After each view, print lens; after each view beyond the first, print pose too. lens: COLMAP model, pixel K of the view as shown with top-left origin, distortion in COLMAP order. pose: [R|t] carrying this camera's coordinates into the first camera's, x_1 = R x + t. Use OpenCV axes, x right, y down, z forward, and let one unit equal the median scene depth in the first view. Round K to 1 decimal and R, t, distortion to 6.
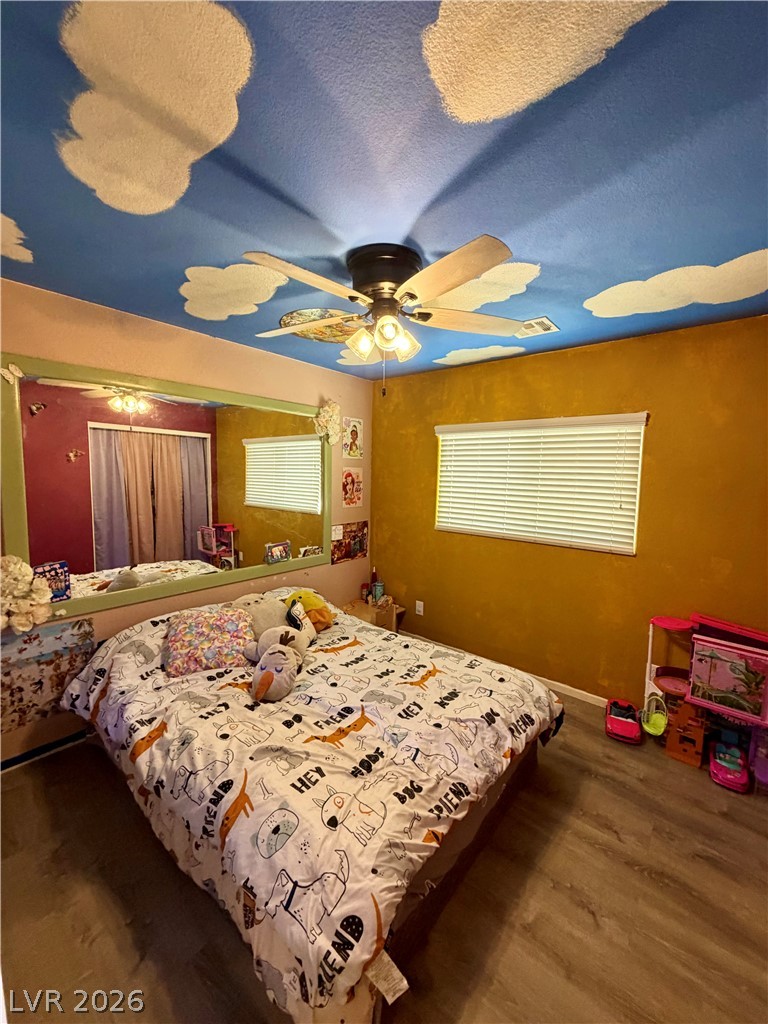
lens RADIAL K [[408.0, 0, 382.1], [0, 408.0, 509.6], [0, 0, 1]] dist [0.001737, 0.000011]
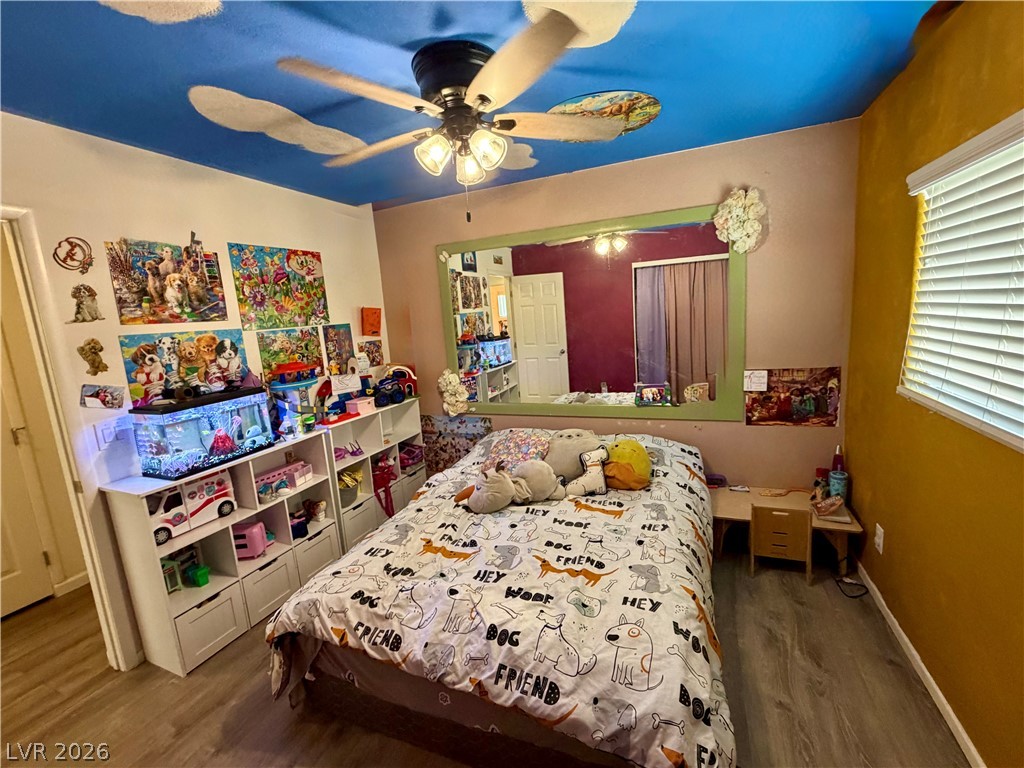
lens RADIAL K [[441.2, 0, 508.9], [0, 441.2, 385.3], [0, 0, 1]] dist [0.001331, 0.000181]
pose [[0.295648, 0.113547, -0.948525, 0.788128], [-0.011426, 0.993260, 0.115340, -0.027787], [0.955229, -0.023263, 0.294953, 0.635664]]
